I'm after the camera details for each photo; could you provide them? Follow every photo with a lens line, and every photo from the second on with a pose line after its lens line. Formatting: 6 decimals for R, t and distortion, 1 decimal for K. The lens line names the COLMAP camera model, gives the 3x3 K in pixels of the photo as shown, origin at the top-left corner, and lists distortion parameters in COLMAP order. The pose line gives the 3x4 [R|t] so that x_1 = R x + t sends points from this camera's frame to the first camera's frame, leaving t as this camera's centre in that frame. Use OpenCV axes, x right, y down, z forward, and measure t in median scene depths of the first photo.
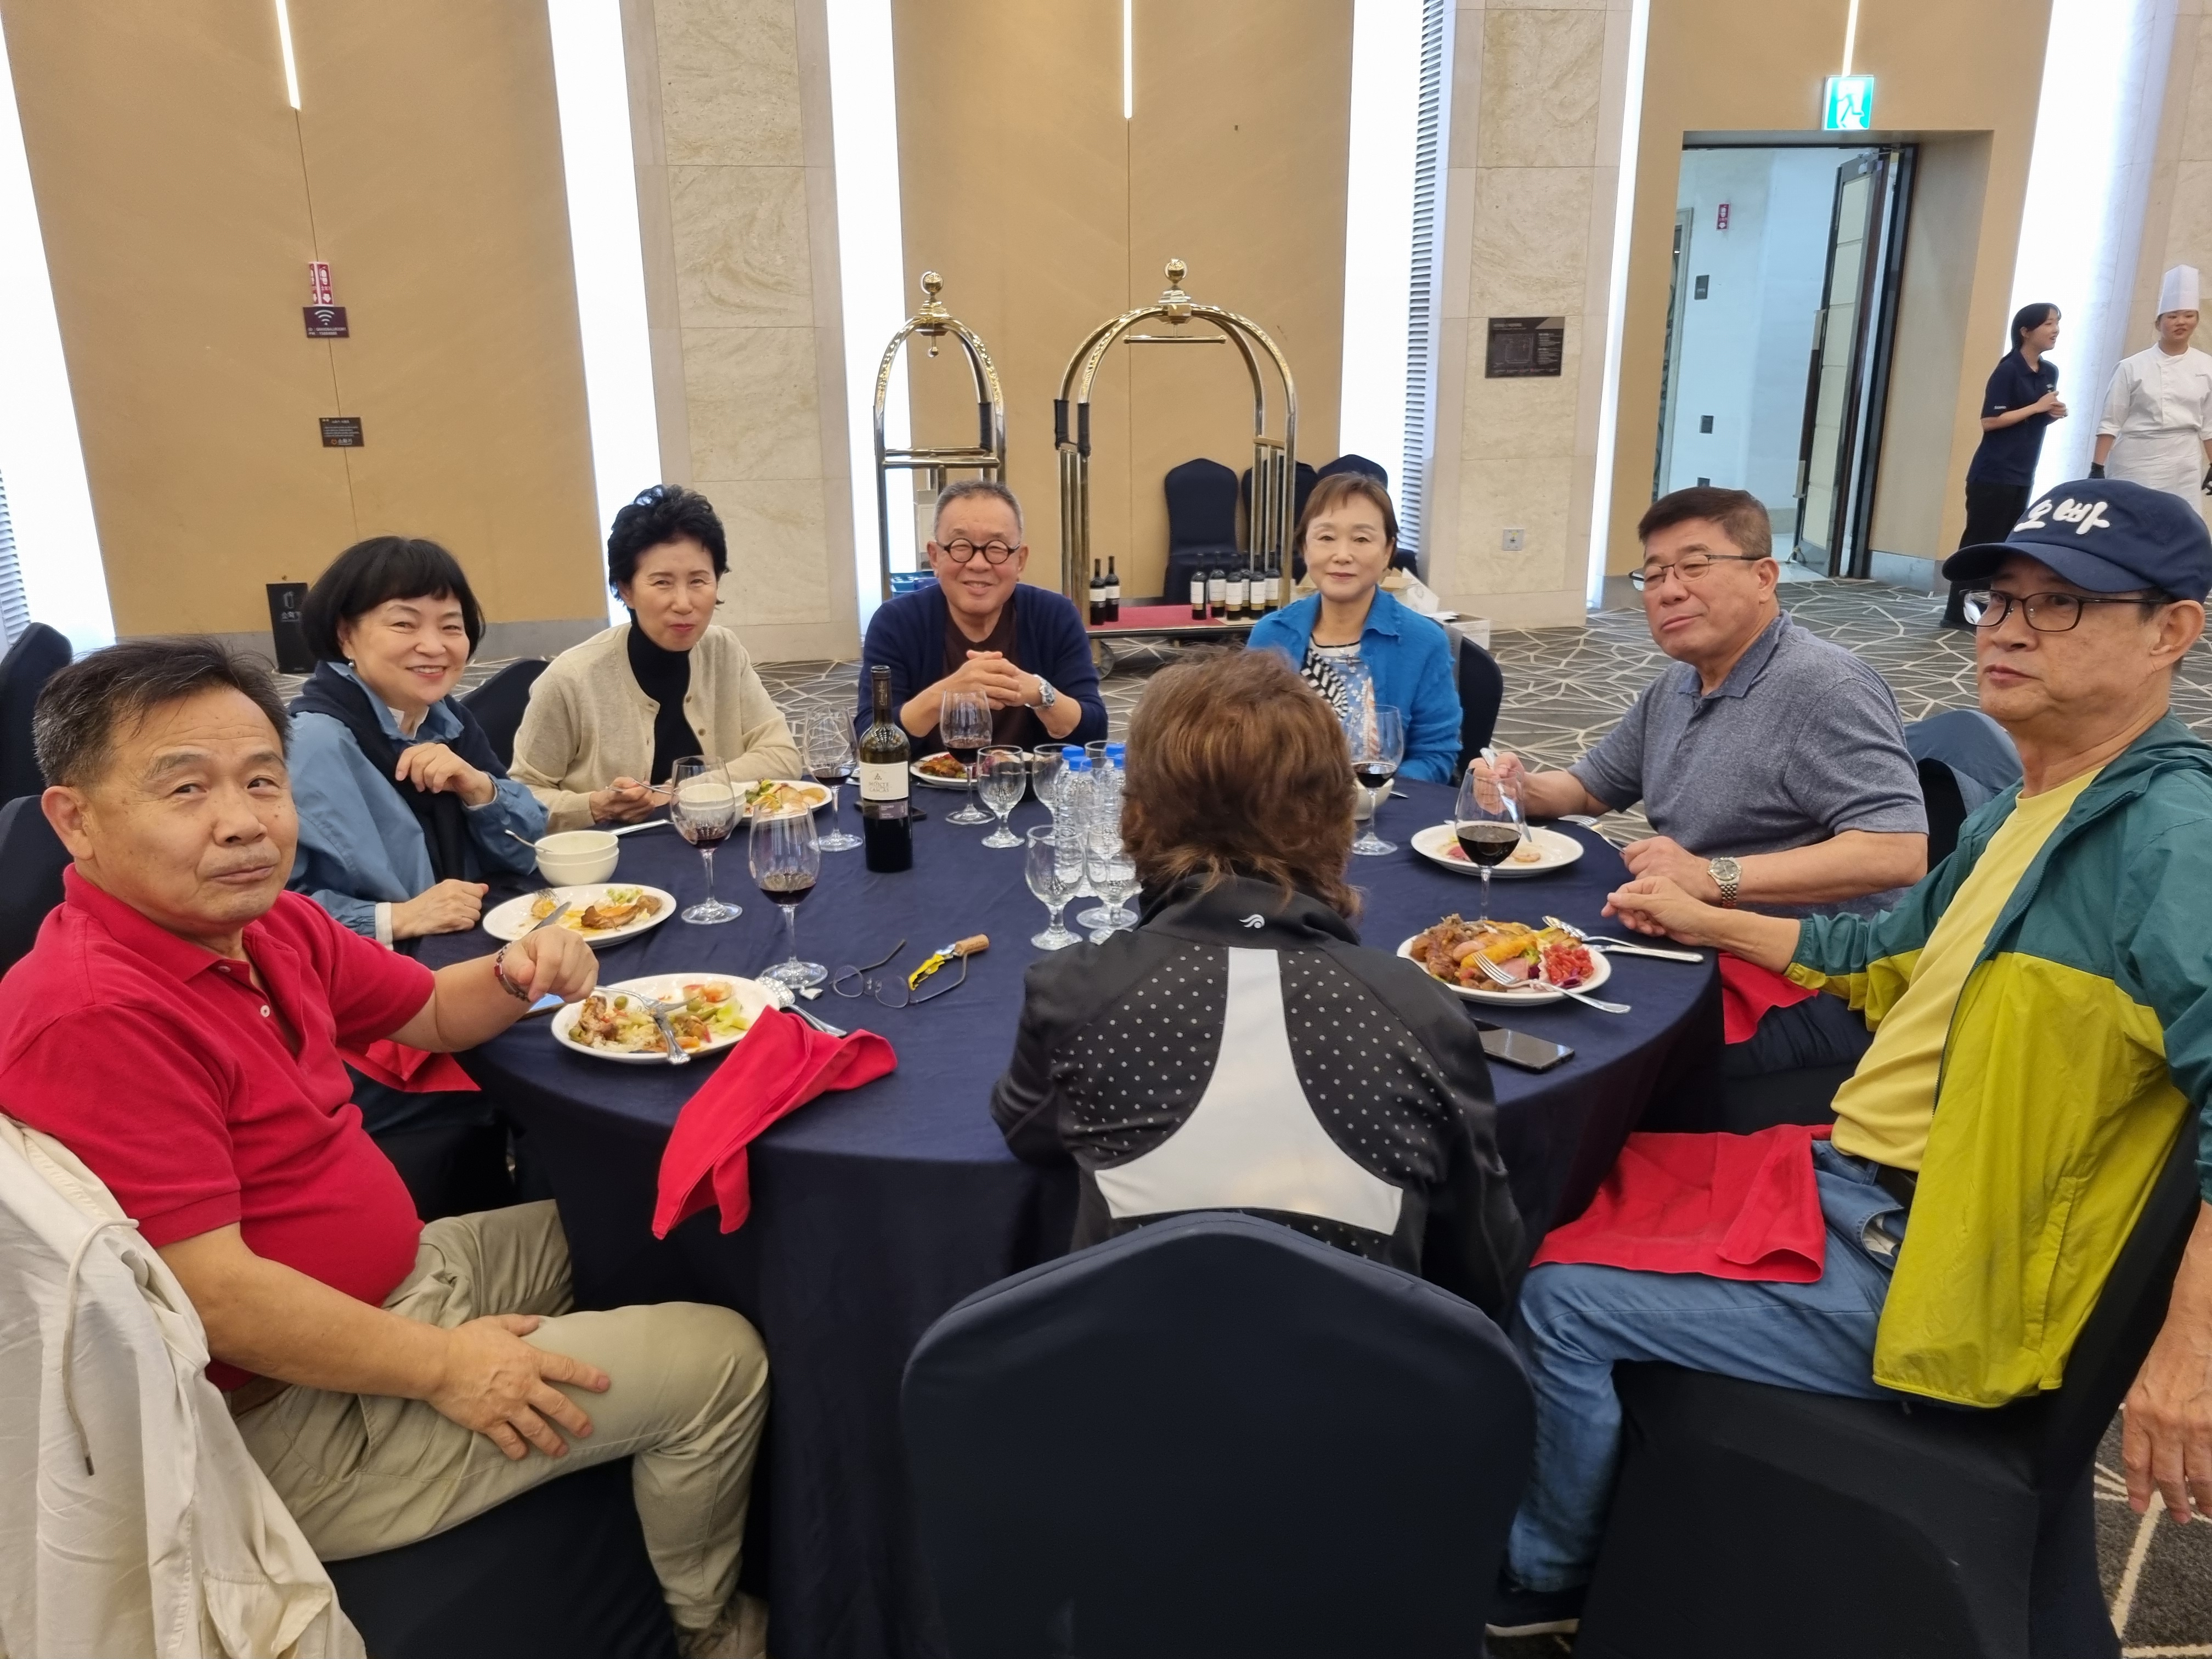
lens RADIAL K [[1664.4, 0, 1095.4], [0, 1664.4, 836.8], [0, 0, 1]] dist [0.042369, -0.022342]
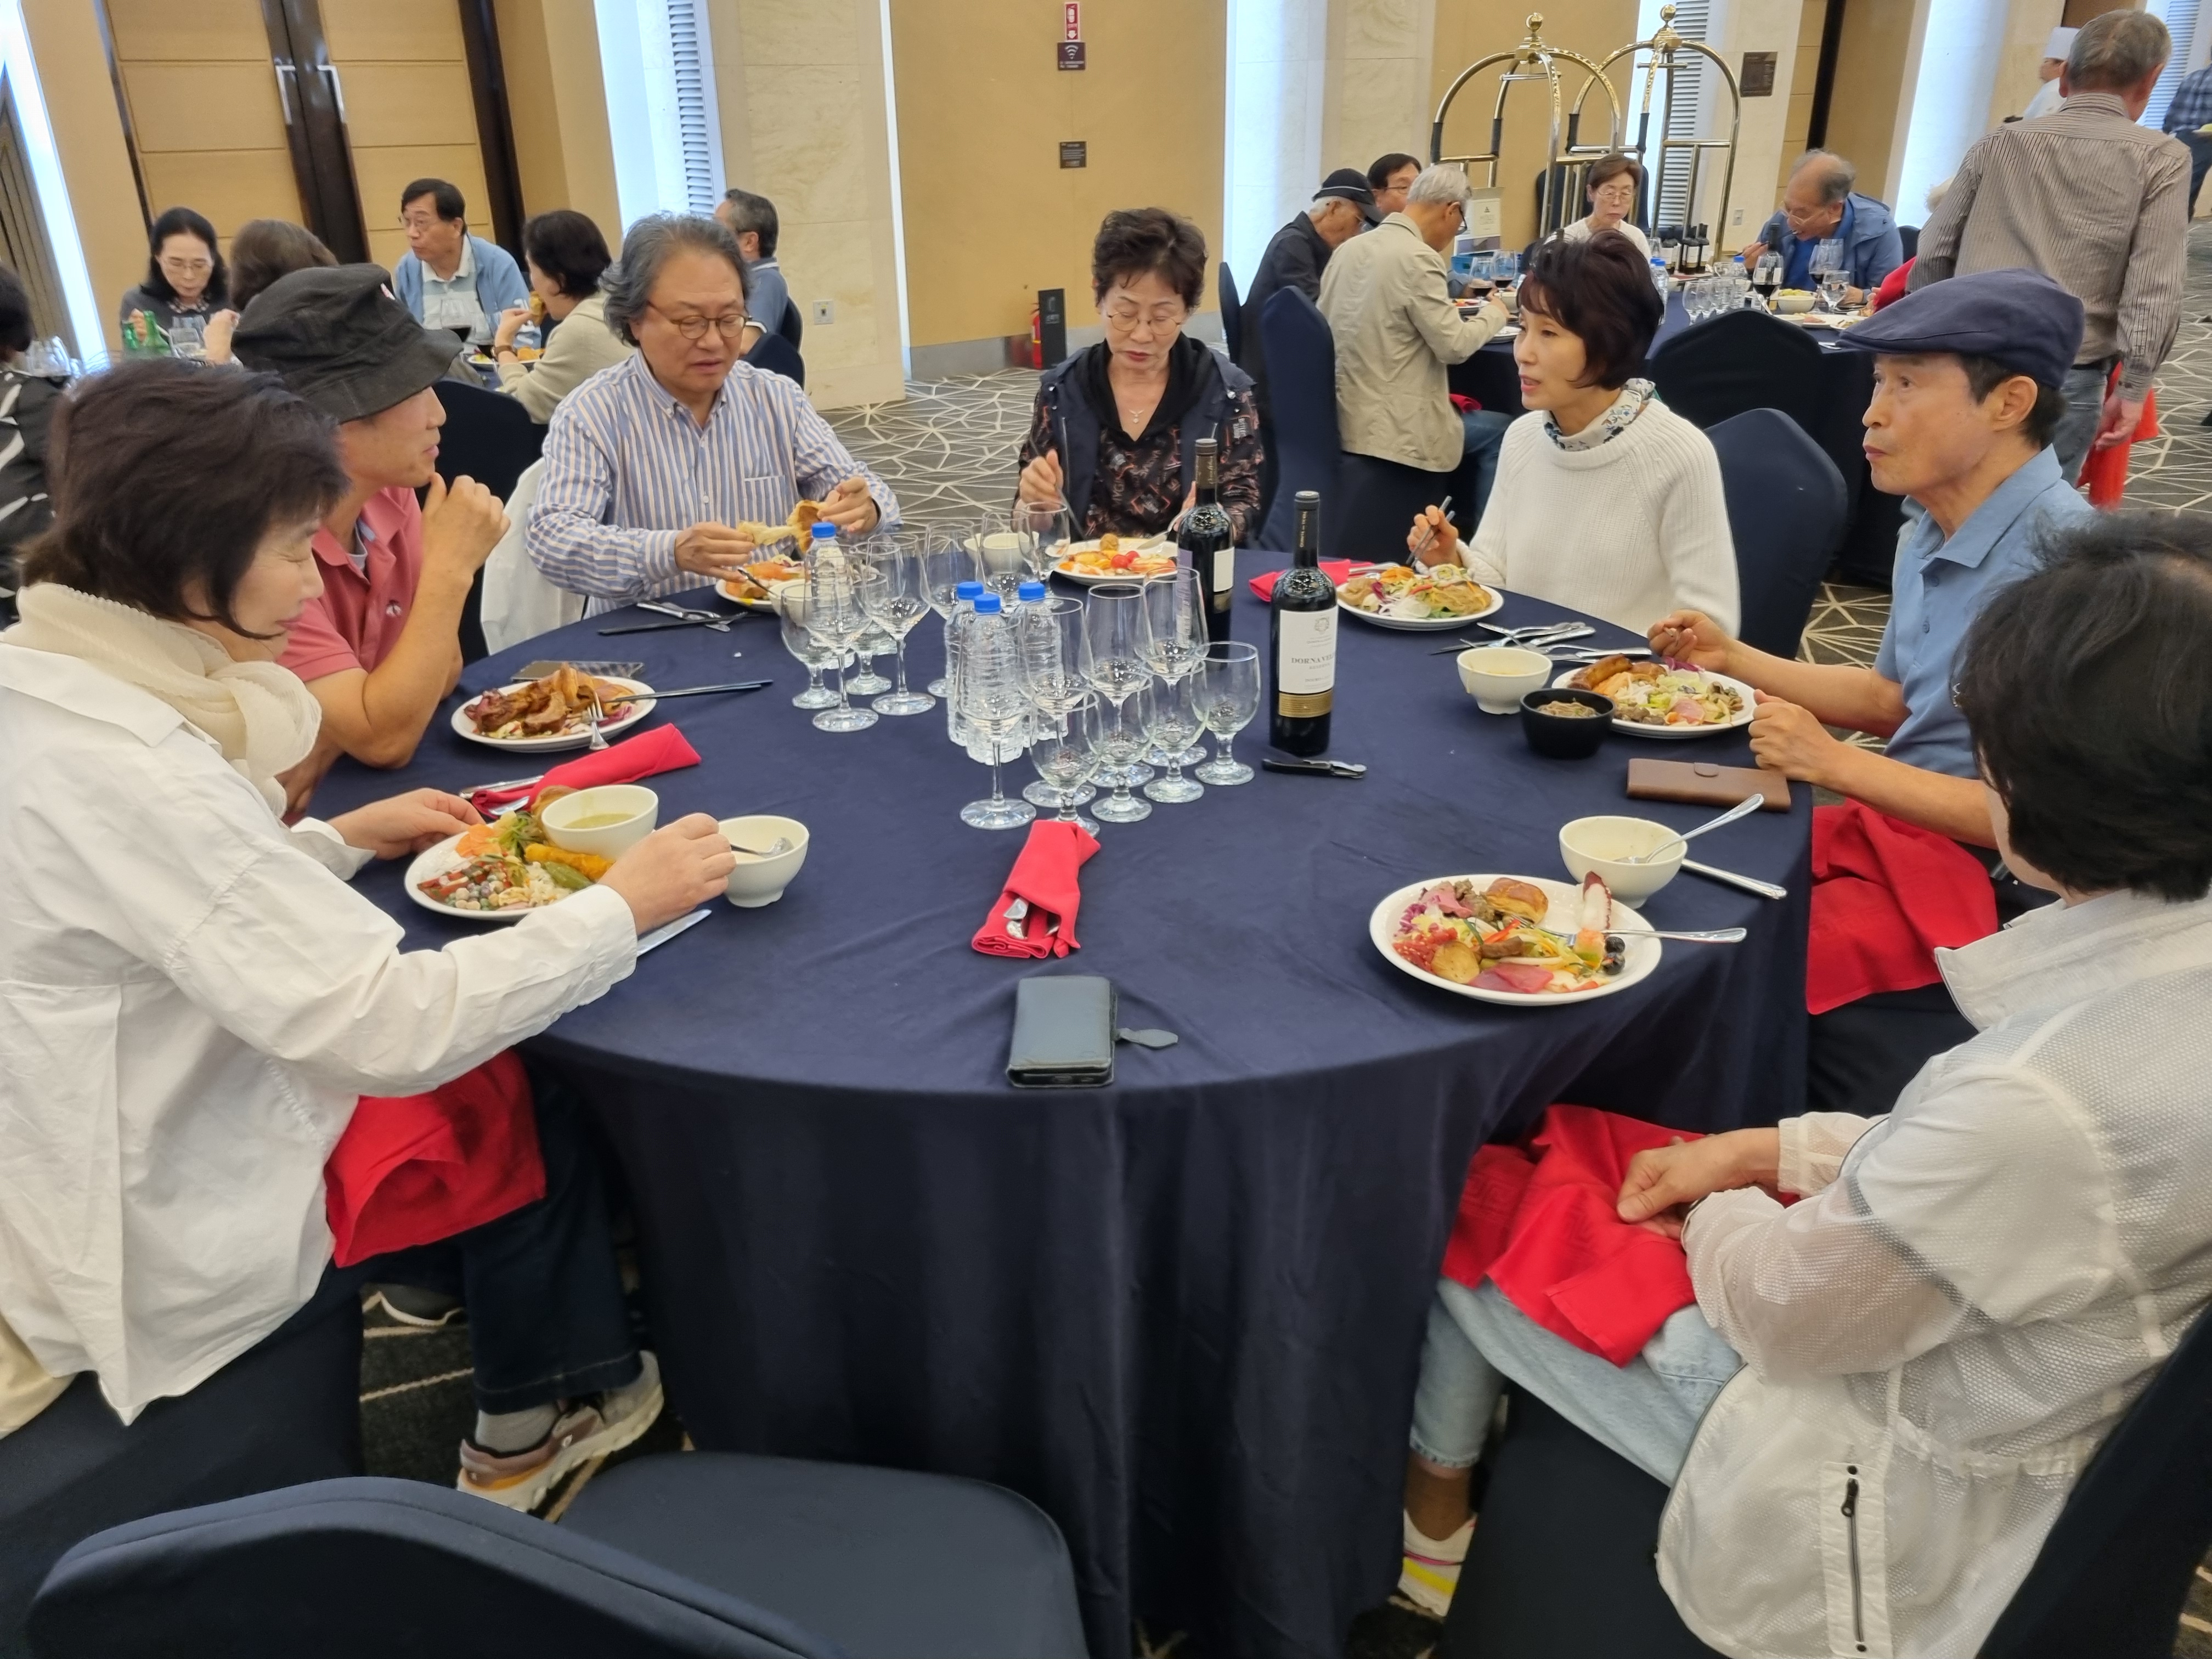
lens RADIAL K [[1664.4, 0, 1109.5], [0, 1664.4, 835.4], [0, 0, 1]] dist [0.042369, -0.022342]
pose [[0.895281, -0.184461, 0.405520, -1.019836], [0.135482, 0.979872, 0.146613, 0.061814], [-0.424402, -0.076319, 0.902252, -0.118153]]
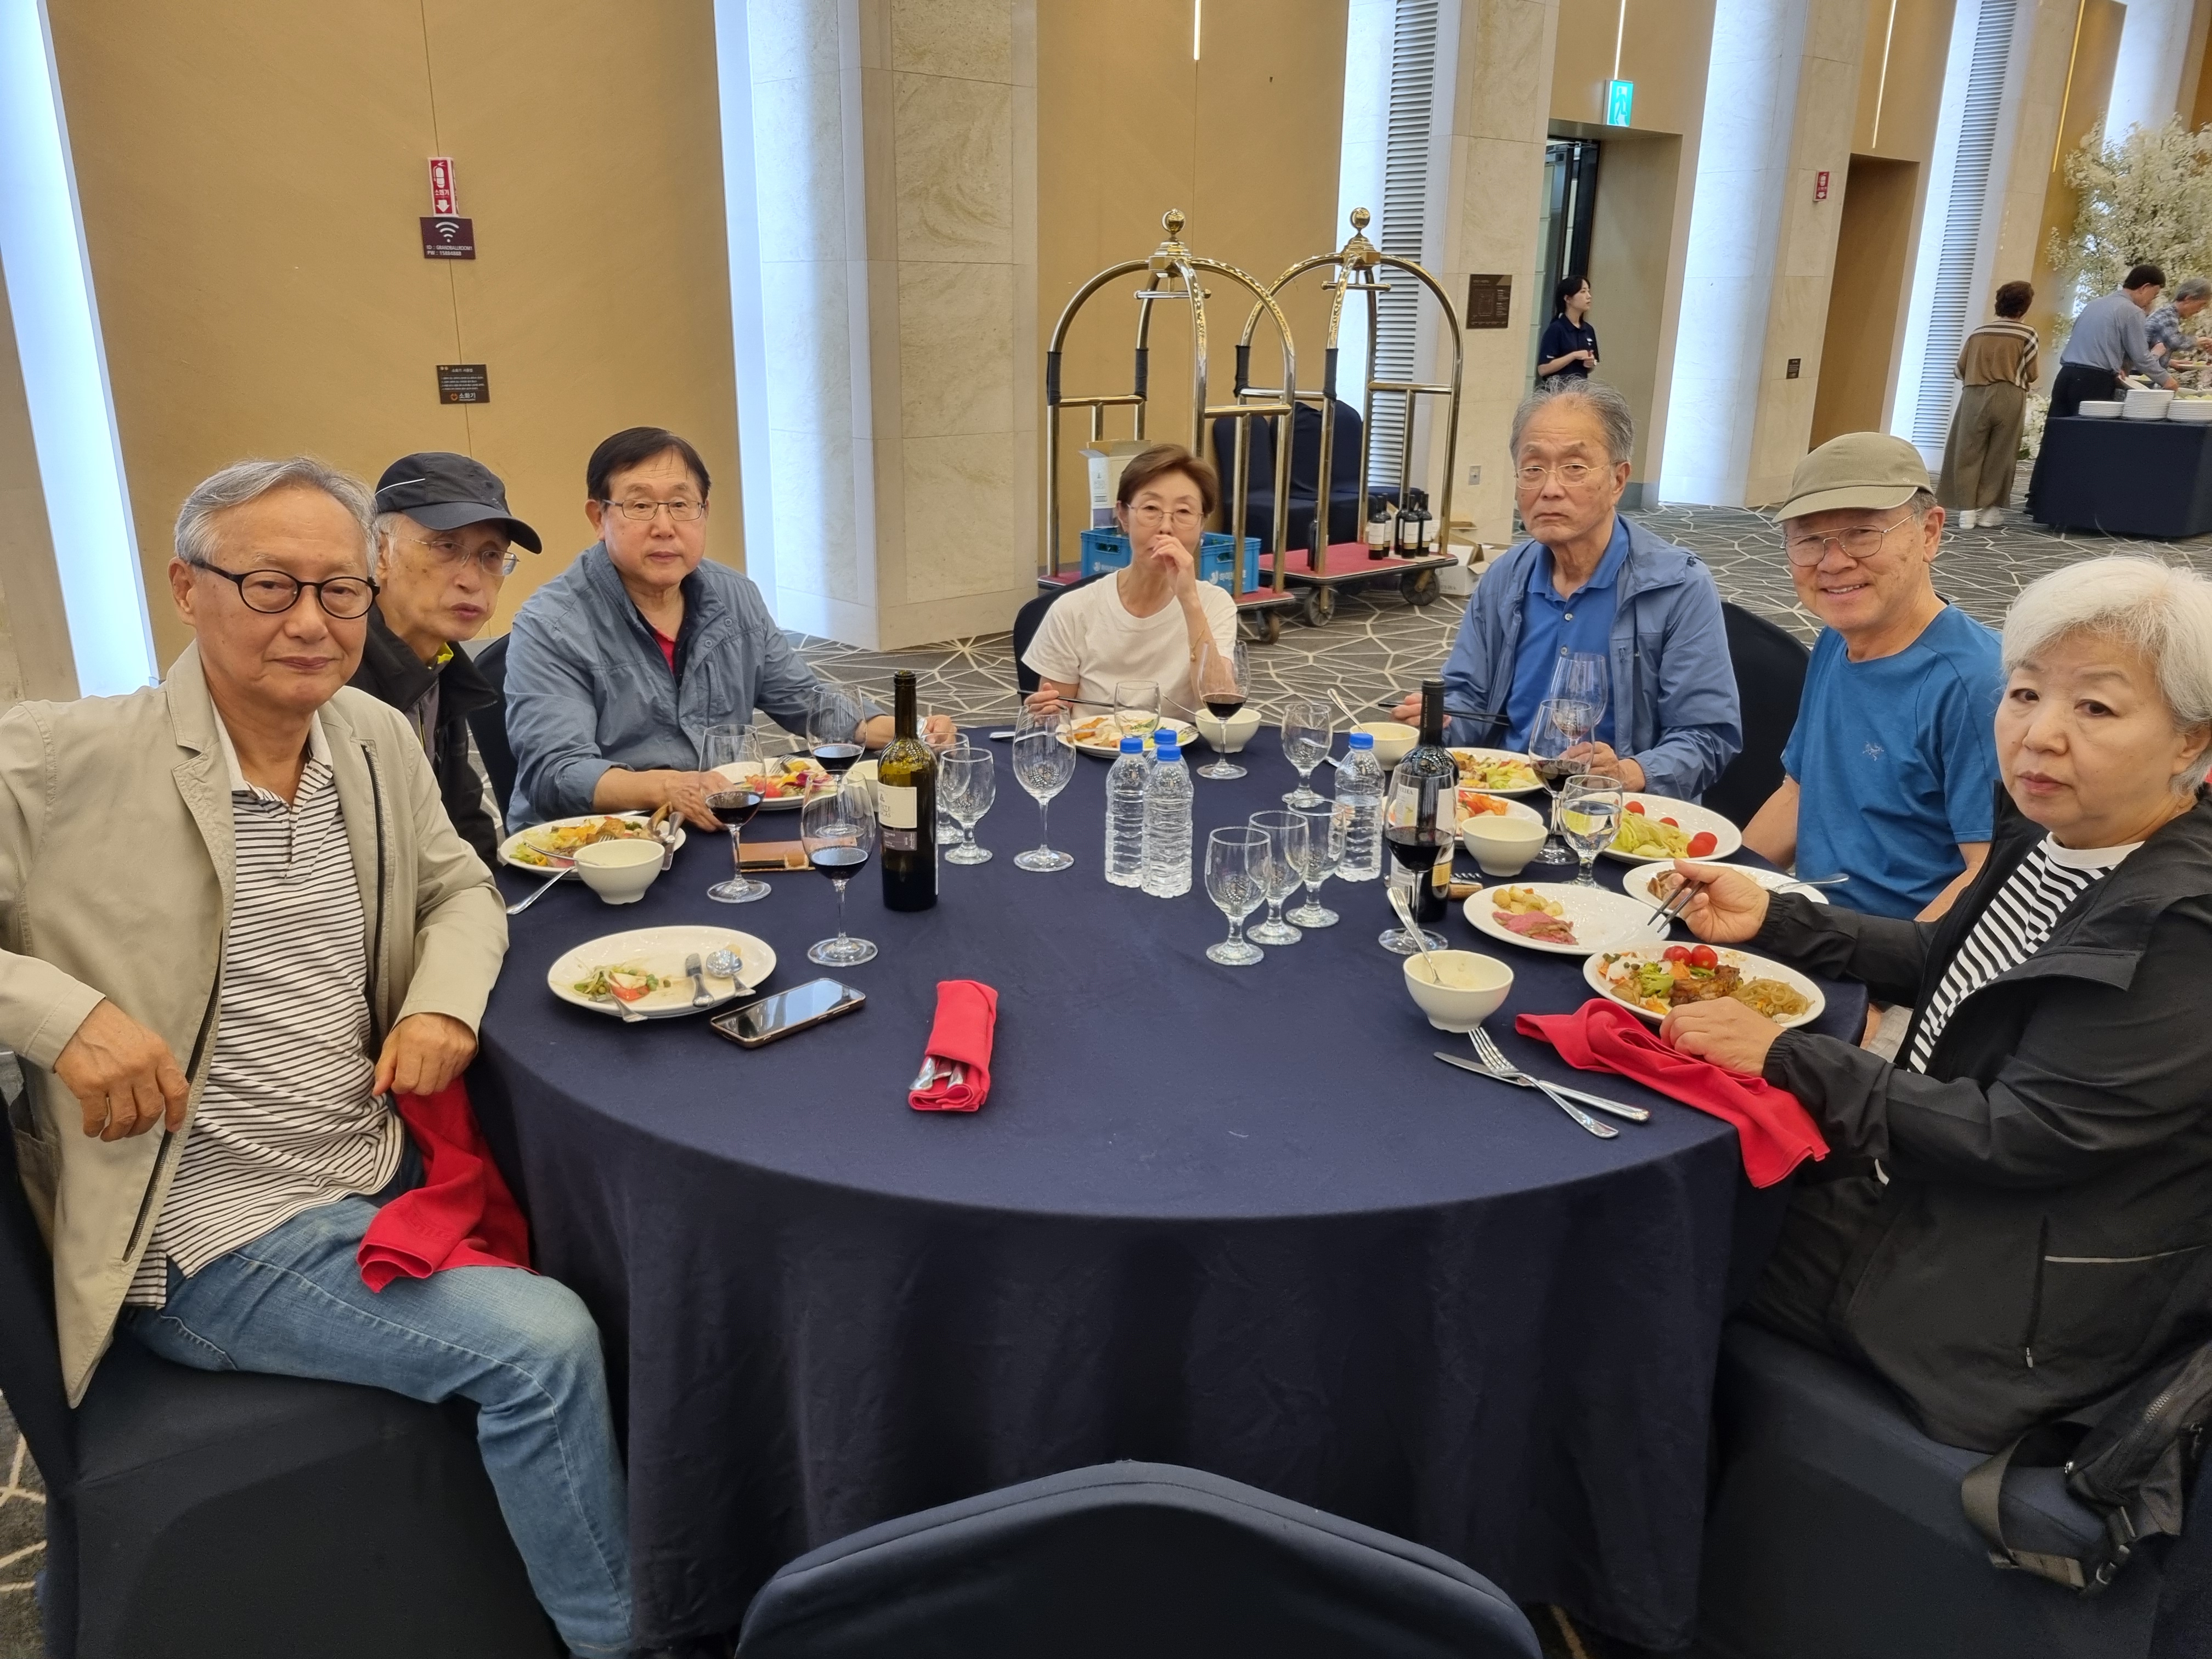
lens RADIAL K [[1664.4, 0, 1093.1], [0, 1664.4, 840.8], [0, 0, 1]] dist [0.042369, -0.022342]
pose [[0.843177, -0.146862, 0.517189, -0.649437], [0.134695, 0.988993, 0.061243, -0.043827], [-0.520491, 0.018024, 0.853677, 0.204495]]
